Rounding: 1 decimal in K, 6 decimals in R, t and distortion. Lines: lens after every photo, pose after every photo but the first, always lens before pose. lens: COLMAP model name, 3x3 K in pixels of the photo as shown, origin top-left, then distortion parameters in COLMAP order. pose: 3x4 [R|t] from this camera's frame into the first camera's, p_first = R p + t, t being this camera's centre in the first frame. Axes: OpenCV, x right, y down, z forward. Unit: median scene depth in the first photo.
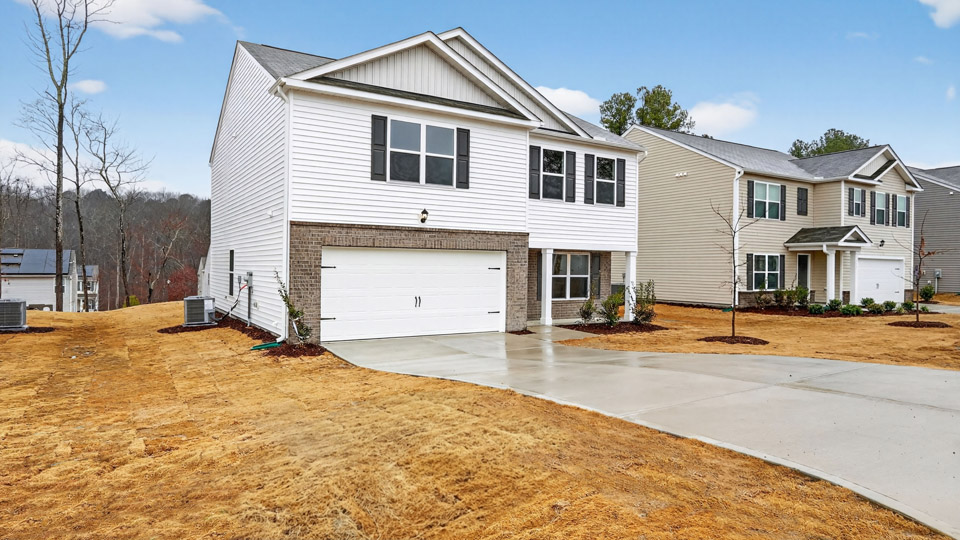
lens RADIAL K [[440.4, 0, 483.0], [0, 440.4, 268.2], [0, 0, 1]] dist [0.002618, 0.000500]
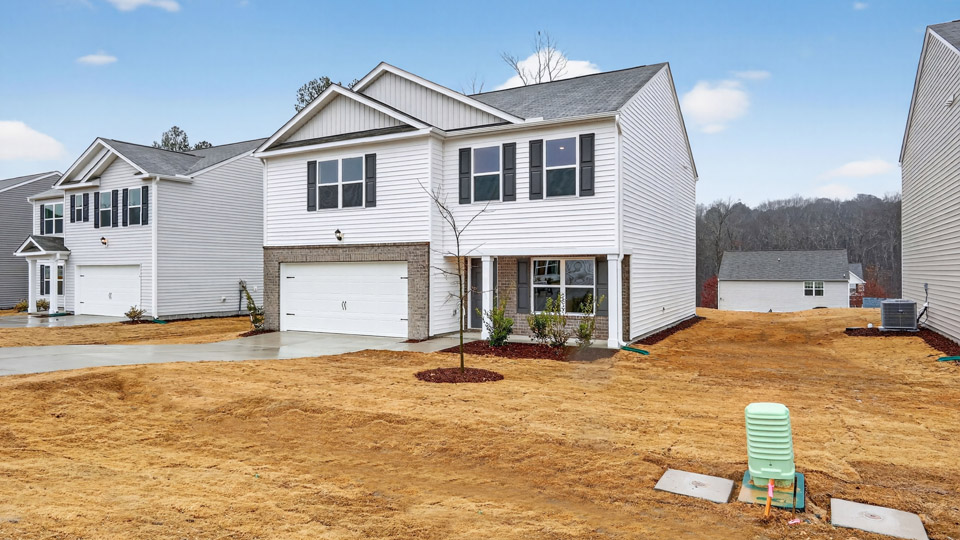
lens RADIAL K [[440.4, 0, 483.0], [0, 440.4, 268.2], [0, 0, 1]] dist [0.002618, 0.000500]
pose [[0.677954, -0.022160, -0.734771, 0.976877], [0.006077, 0.999680, -0.024543, 0.004758], [0.735080, 0.012174, 0.677872, 0.454058]]
